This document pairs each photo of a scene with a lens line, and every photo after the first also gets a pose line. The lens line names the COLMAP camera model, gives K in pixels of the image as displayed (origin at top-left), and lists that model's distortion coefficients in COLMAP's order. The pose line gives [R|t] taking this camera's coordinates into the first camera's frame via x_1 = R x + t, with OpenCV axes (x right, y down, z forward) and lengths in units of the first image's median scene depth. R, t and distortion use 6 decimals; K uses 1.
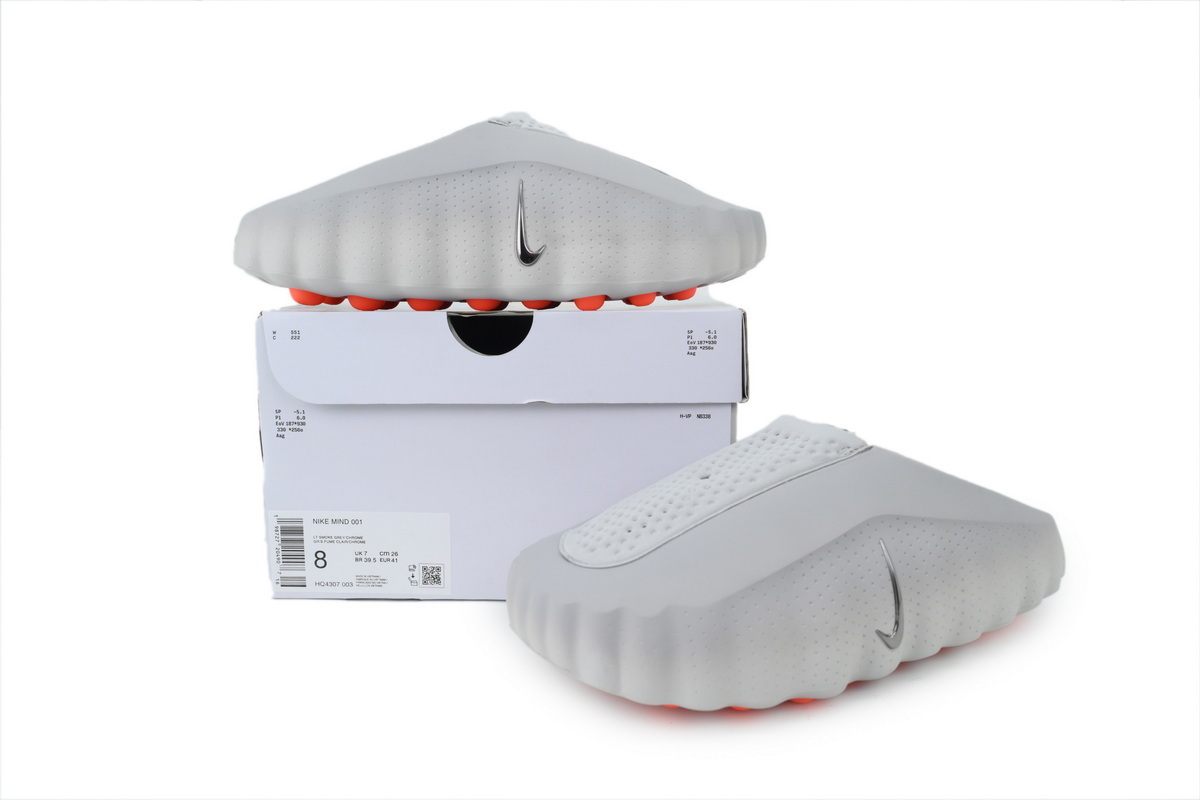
lens RADIAL K [[733.6, 0, 600.0], [0, 733.6, 400.0], [0, 0, 1]] dist [0.081140, -0.000414]
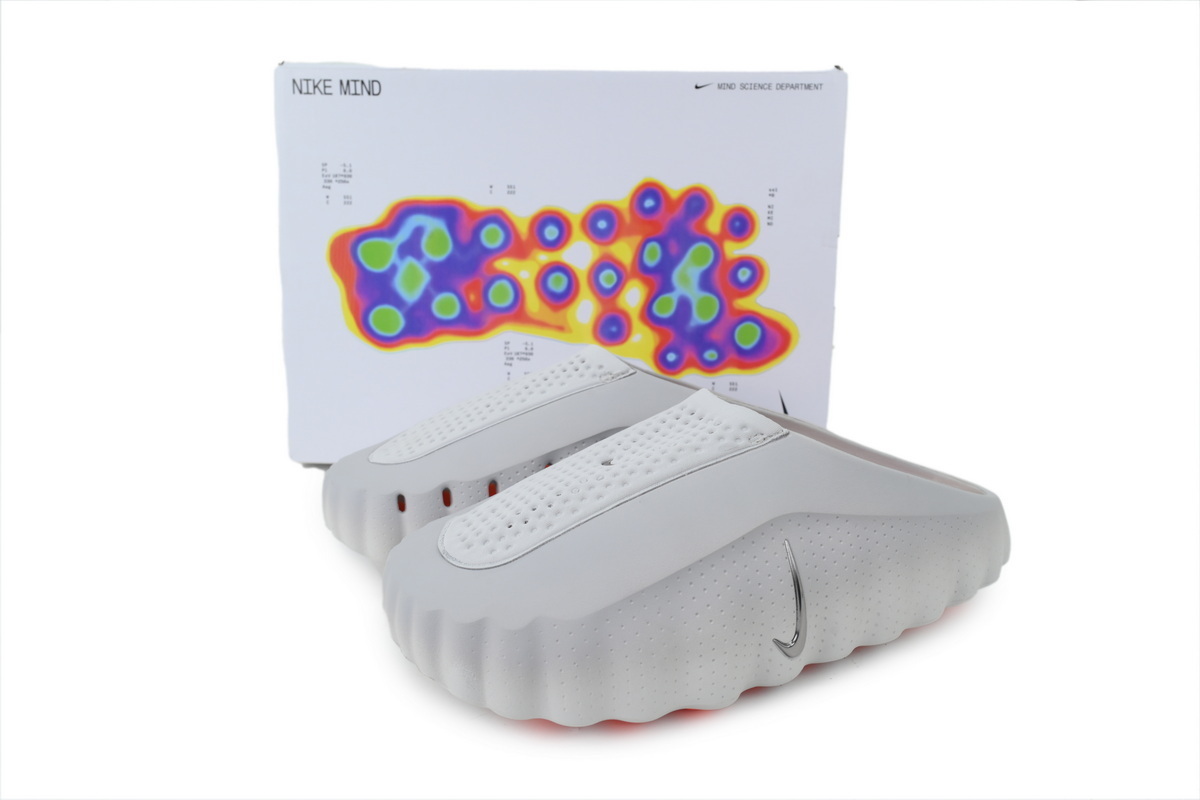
lens RADIAL K [[733.6, 0, 600.0], [0, 733.6, 400.0], [0, 0, 1]] dist [0.081140, -0.000414]
pose [[0.999510, 0.013916, -0.028043, 0.173535], [-0.010467, 0.992767, 0.119604, -0.084951], [0.029505, -0.119252, 0.992426, 0.124387]]
